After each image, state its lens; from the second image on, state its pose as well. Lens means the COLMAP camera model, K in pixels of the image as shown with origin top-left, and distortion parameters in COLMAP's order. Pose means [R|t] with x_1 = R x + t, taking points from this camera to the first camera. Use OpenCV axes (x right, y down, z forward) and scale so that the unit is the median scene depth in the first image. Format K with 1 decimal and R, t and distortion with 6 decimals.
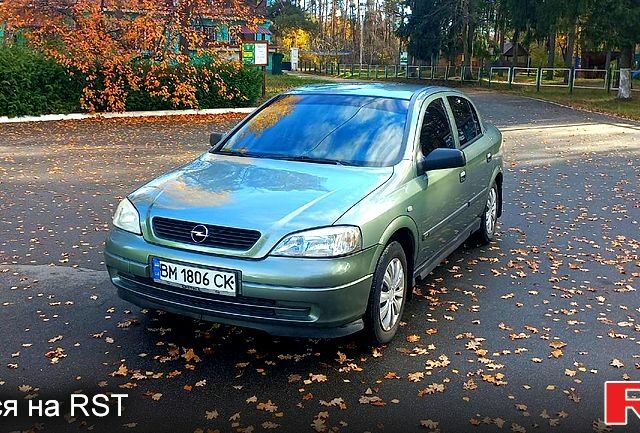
lens RADIAL K [[684.9, 0, 309.5], [0, 684.9, 216.7], [0, 0, 1]] dist [0.131590, -0.229196]
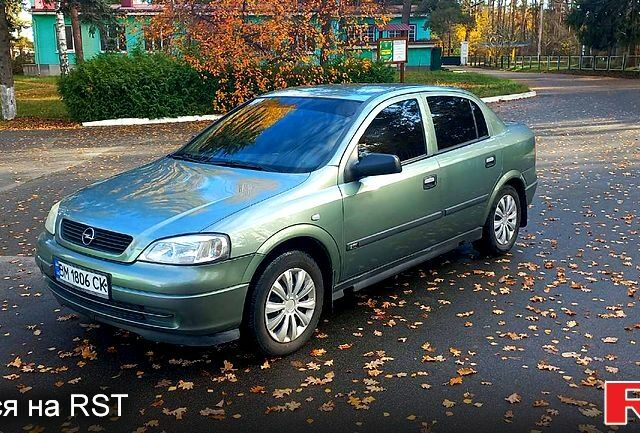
lens RADIAL K [[684.9, 0, 309.5], [0, 684.9, 216.7], [0, 0, 1]] dist [0.131590, -0.229196]
pose [[0.965754, 0.028173, -0.257927, 0.373204], [-0.027041, 0.999603, 0.007936, -0.018969], [0.258048, -0.000690, 0.966132, 0.070761]]
